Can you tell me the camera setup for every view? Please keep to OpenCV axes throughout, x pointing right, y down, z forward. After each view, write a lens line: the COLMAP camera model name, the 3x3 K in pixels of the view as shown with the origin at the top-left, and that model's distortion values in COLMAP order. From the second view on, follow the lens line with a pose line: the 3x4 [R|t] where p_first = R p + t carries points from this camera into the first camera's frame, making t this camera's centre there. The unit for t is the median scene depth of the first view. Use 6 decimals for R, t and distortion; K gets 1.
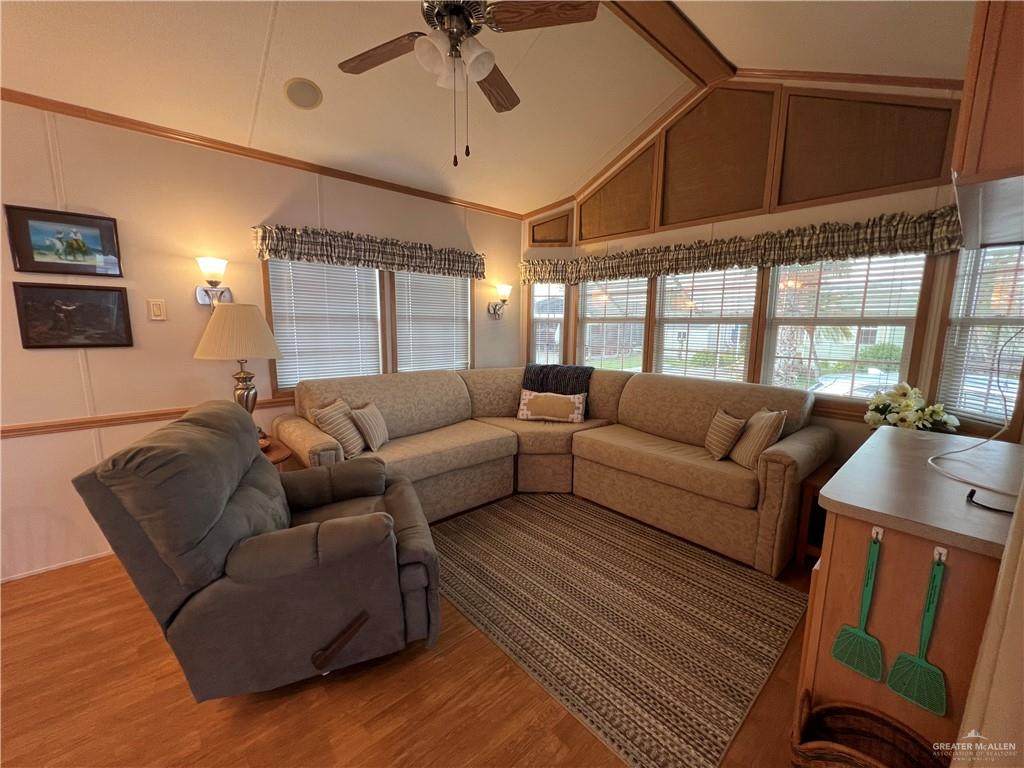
lens RADIAL K [[409.3, 0, 511.2], [0, 409.3, 385.2], [0, 0, 1]] dist [0.000261, -0.000305]
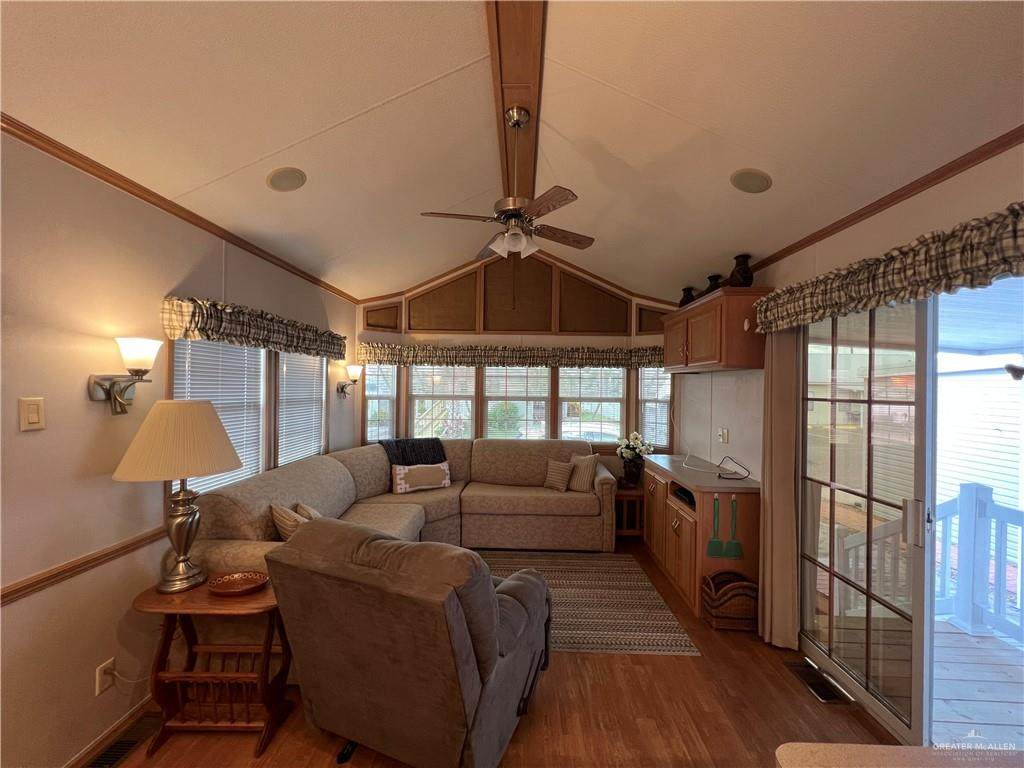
lens RADIAL K [[409.3, 0, 509.7], [0, 409.3, 387.6], [0, 0, 1]] dist [0.000261, -0.000305]
pose [[0.683198, -0.003348, 0.730226, -0.581370], [0.103329, 0.990371, -0.092133, -0.064667], [-0.722886, 0.138398, 0.676965, 0.036823]]
